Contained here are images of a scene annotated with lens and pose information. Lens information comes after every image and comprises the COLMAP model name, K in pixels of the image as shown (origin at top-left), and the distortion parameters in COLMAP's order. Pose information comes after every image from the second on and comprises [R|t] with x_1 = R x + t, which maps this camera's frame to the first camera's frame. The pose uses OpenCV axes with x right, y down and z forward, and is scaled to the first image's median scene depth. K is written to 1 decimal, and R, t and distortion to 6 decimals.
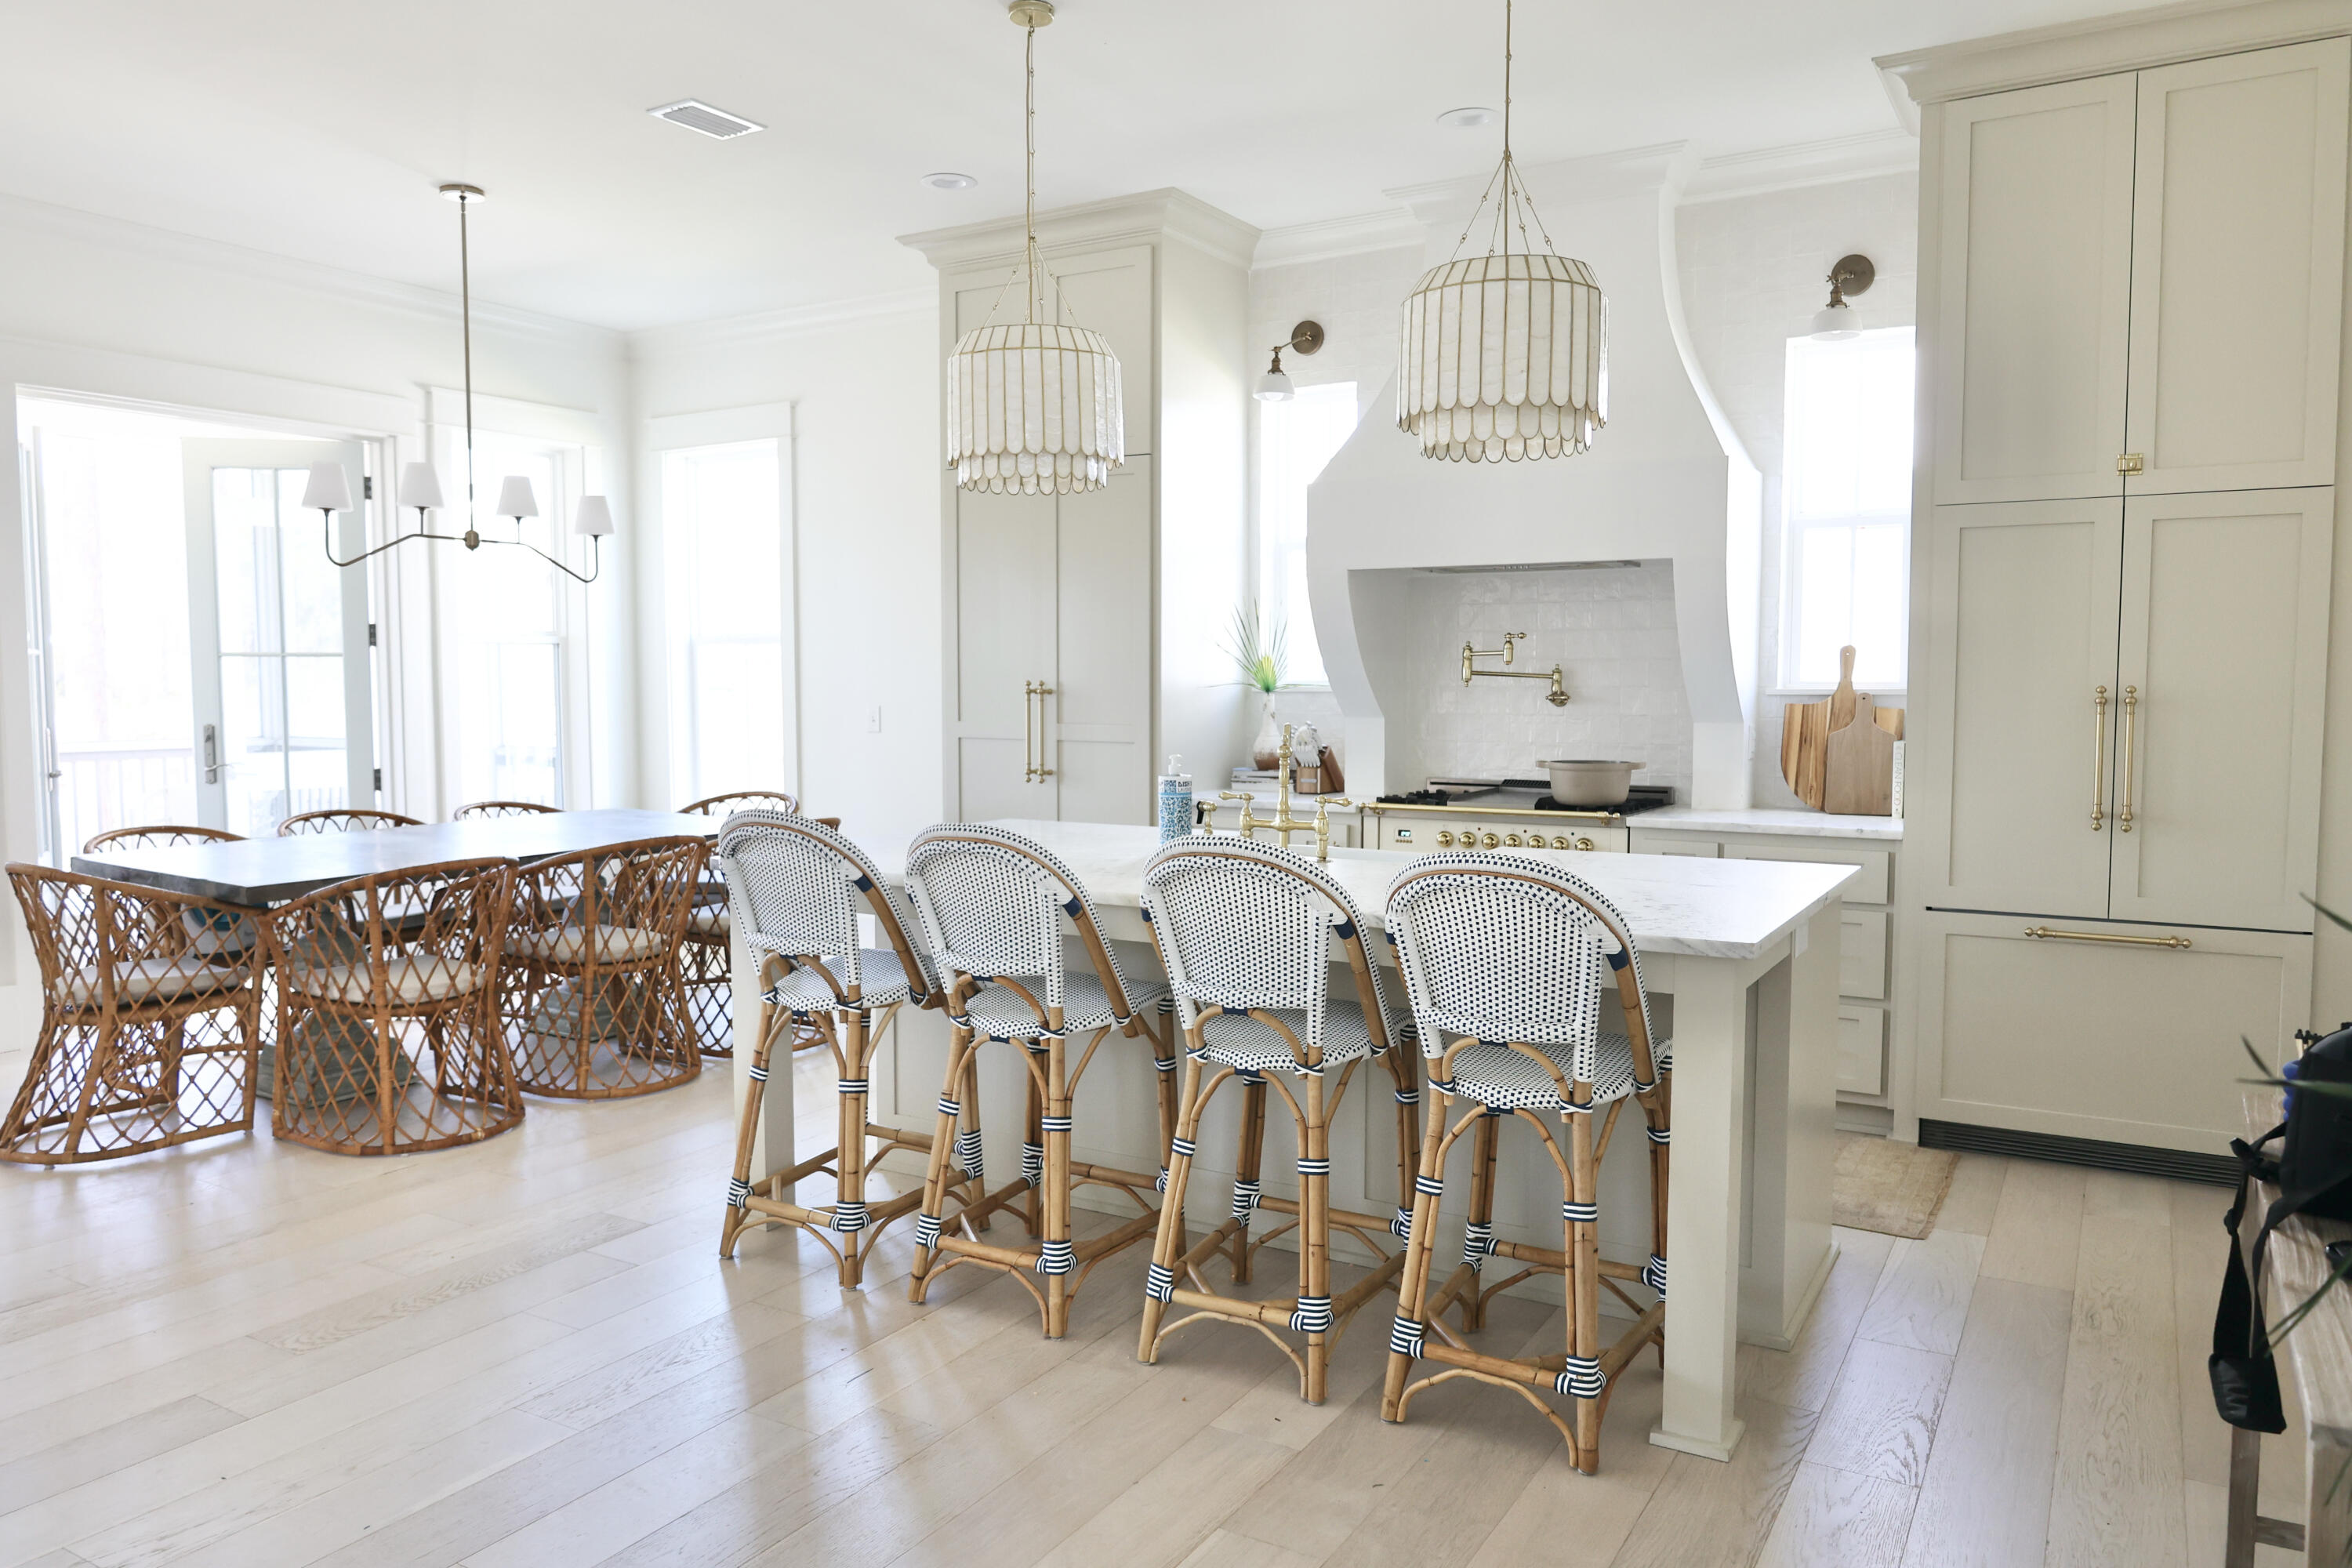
lens RADIAL K [[1604.5, 0, 1175.0], [0, 1604.5, 777.2], [0, 0, 1]] dist [0.011097, 0.000823]
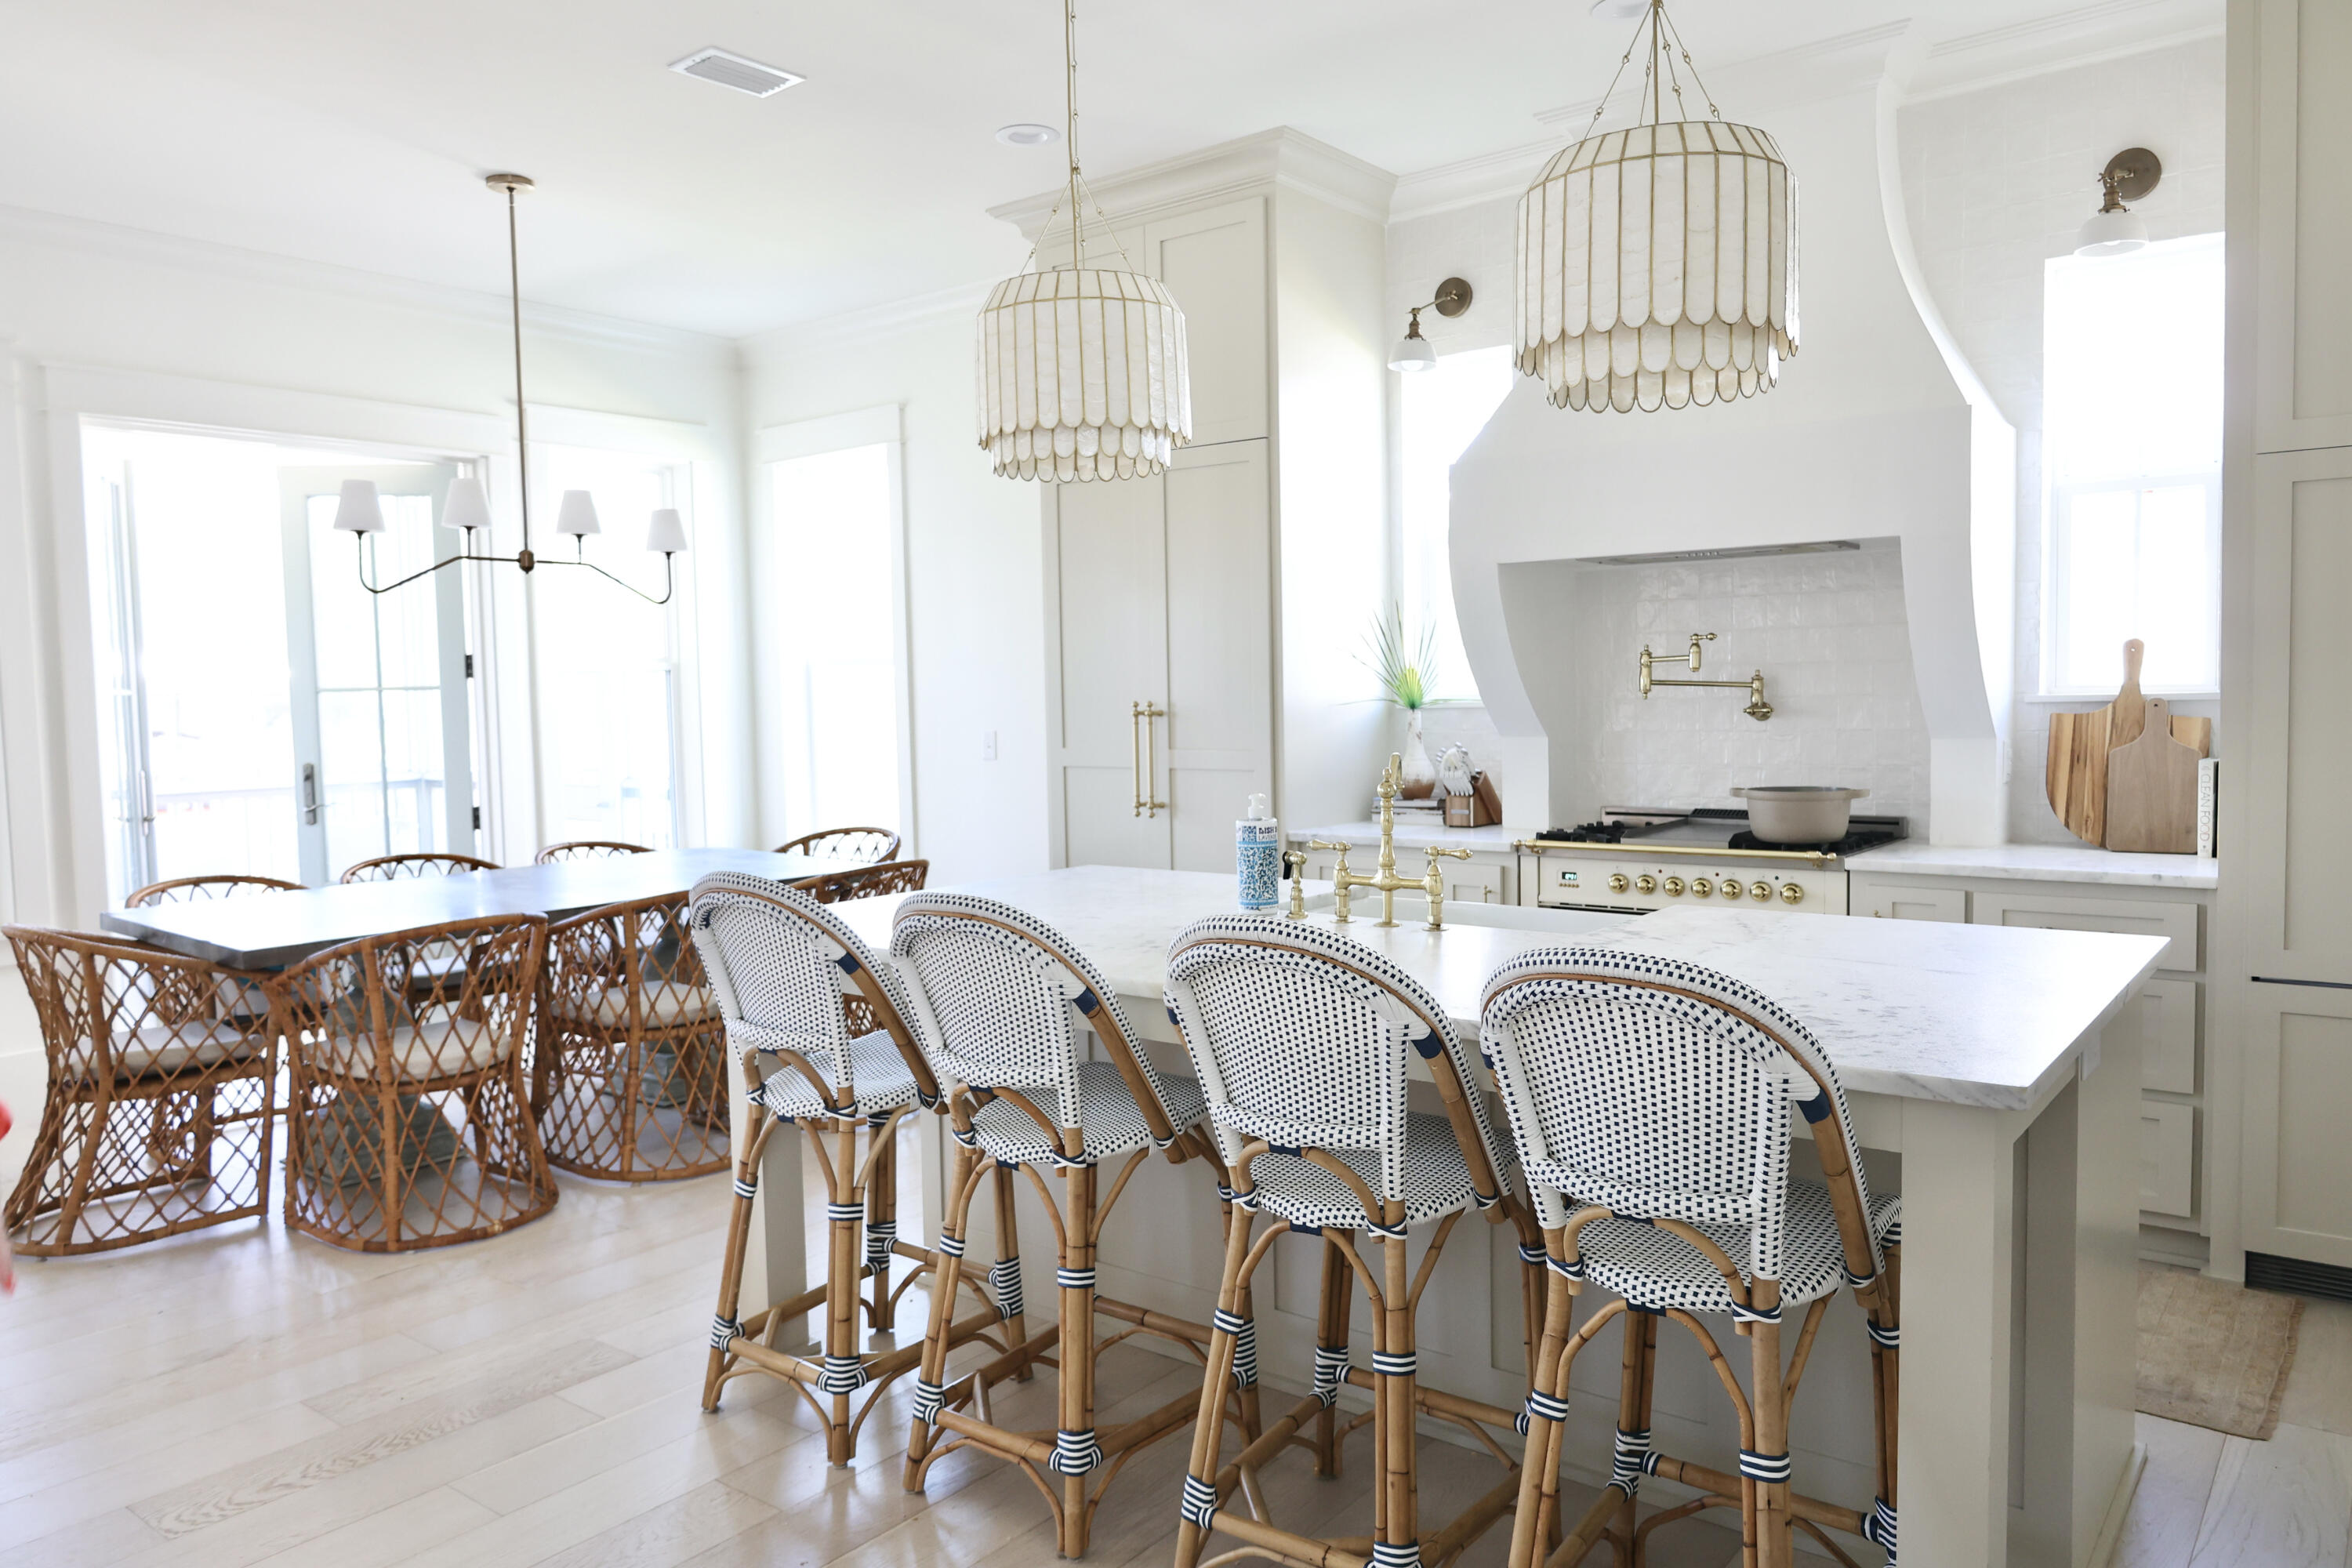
lens RADIAL K [[1617.4, 0, 1169.5], [0, 1617.4, 784.3], [0, 0, 1]] dist [0.004246, -0.001774]
pose [[0.991527, -0.013022, -0.129247, 0.054709], [0.012512, 0.999910, -0.004759, -0.013689], [0.129297, 0.003101, 0.991601, 0.162906]]
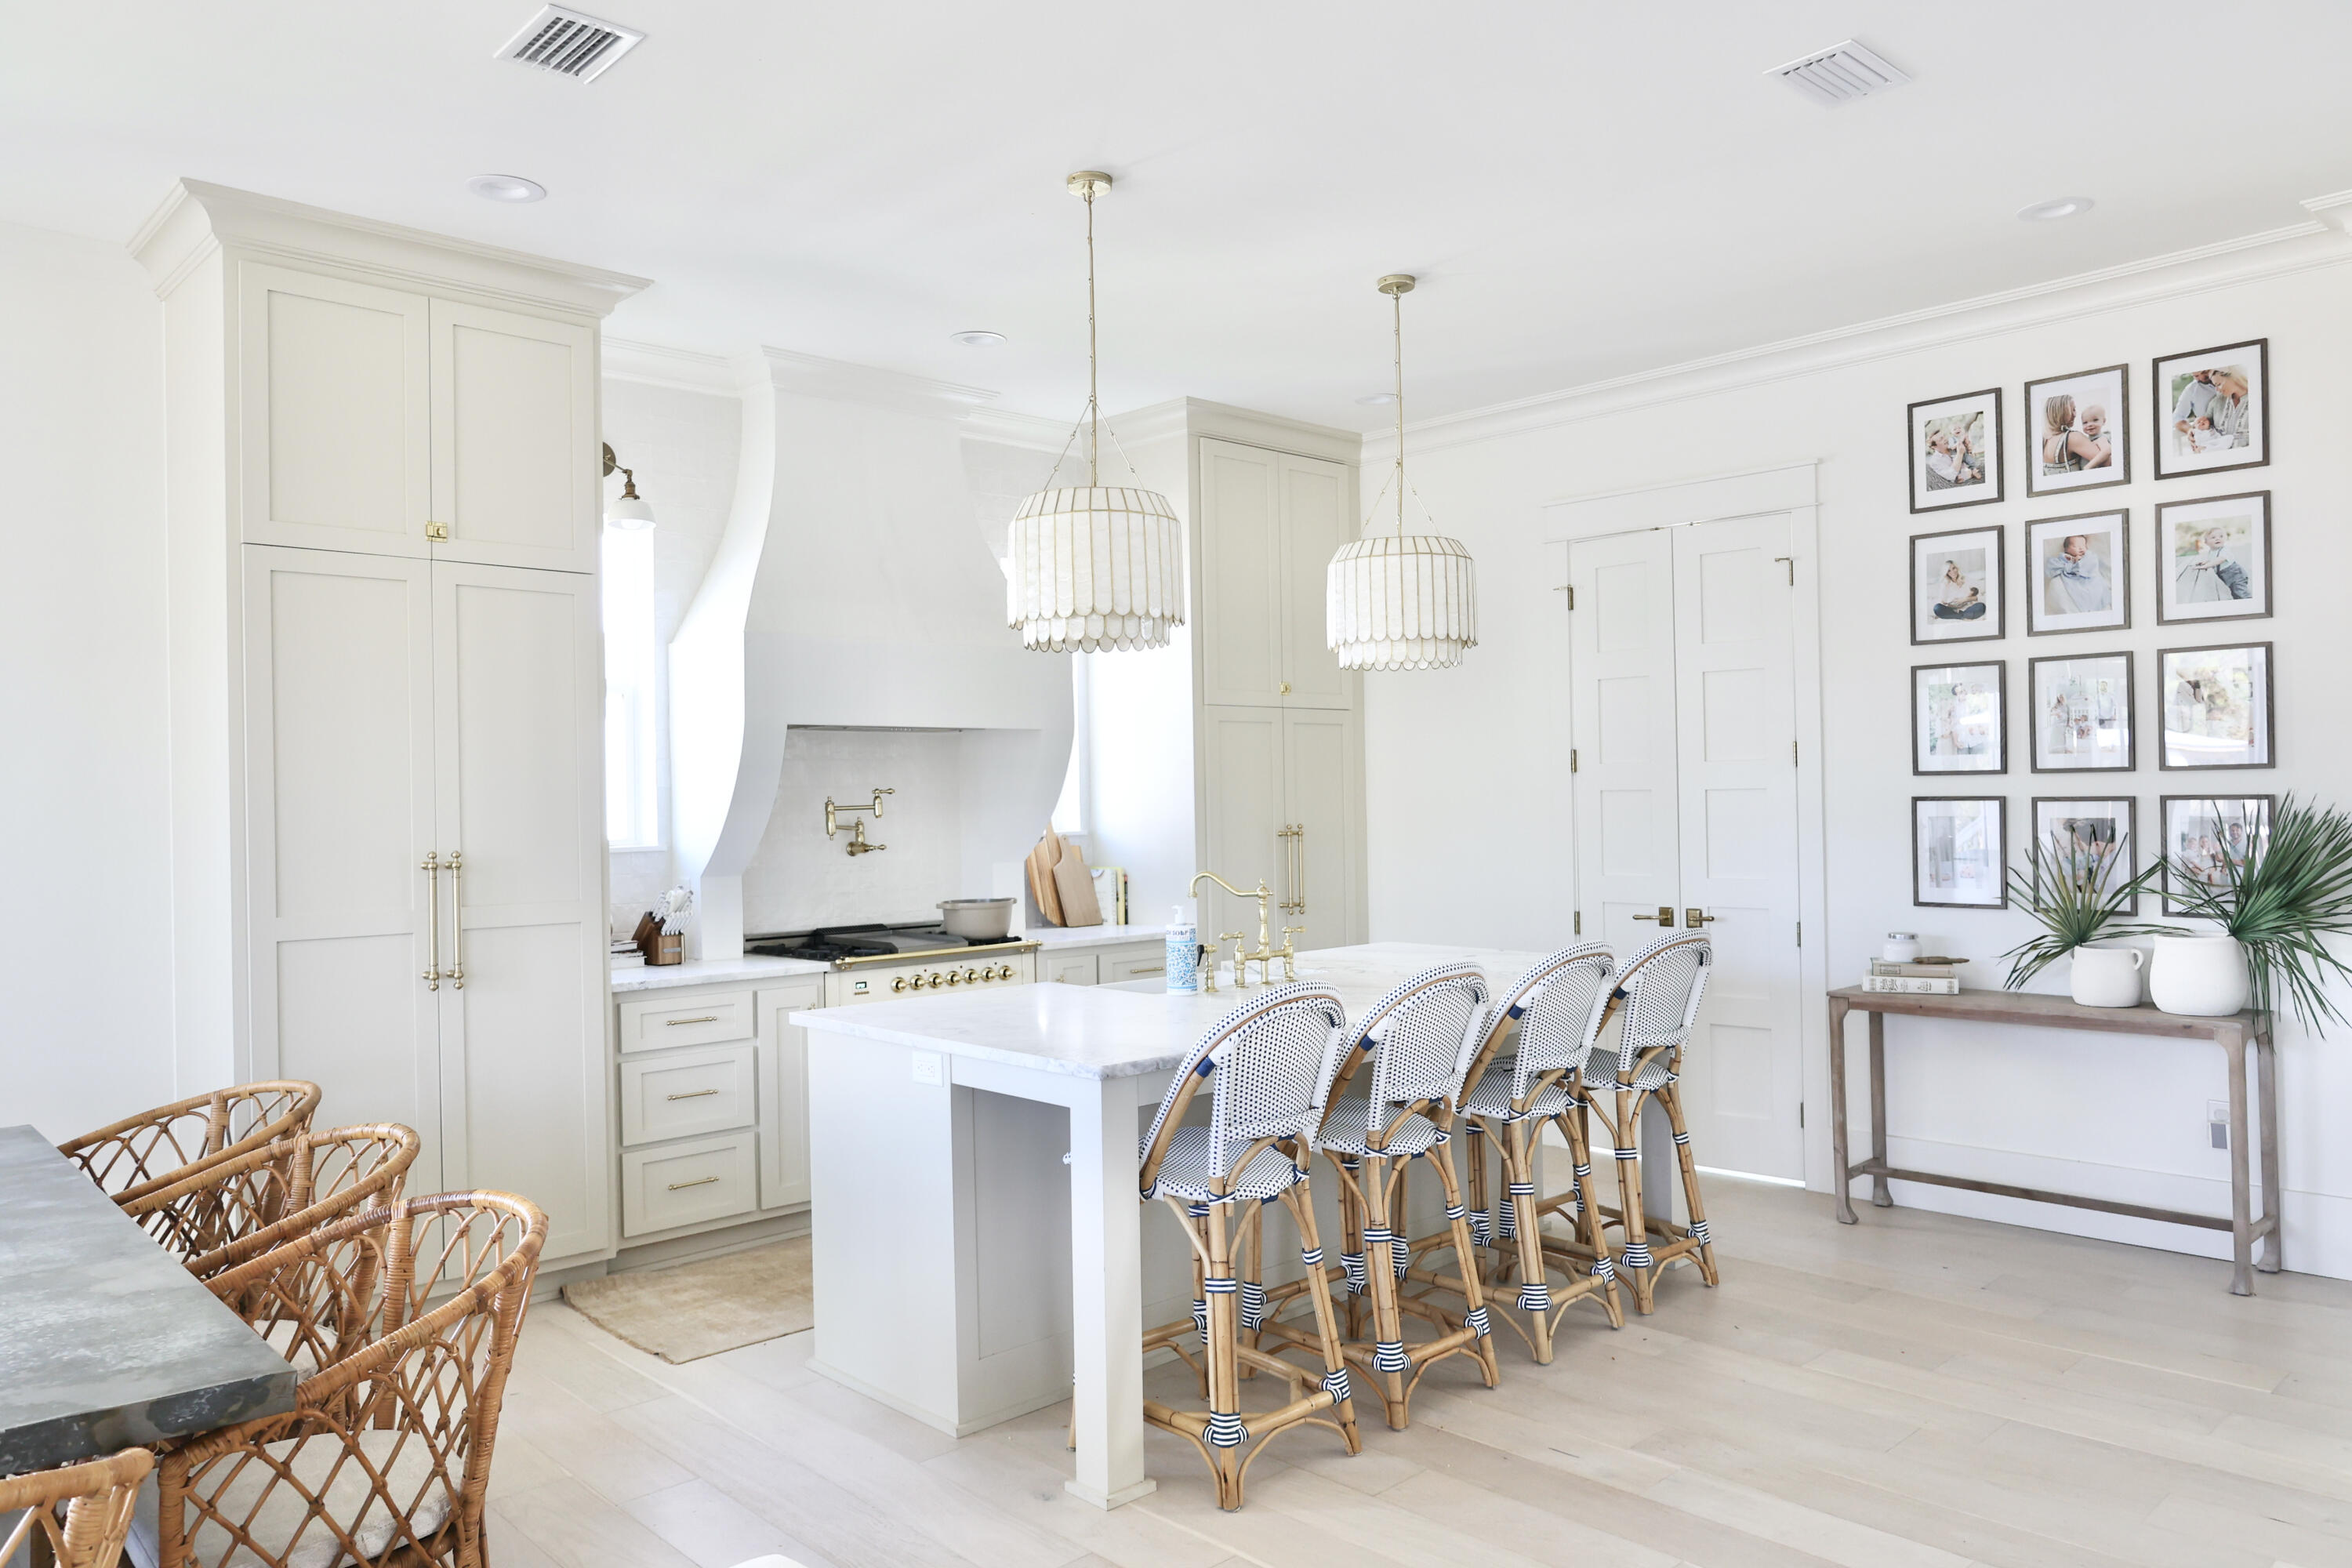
lens RADIAL K [[1596.4, 0, 1151.2], [0, 1596.4, 785.8], [0, 0, 1]] dist [-0.011932, -0.000054]
pose [[0.274941, 0.001544, 0.961460, -0.931926], [0.075436, 0.996881, -0.023173, -0.064501], [-0.958497, 0.078900, 0.273967, 0.641843]]
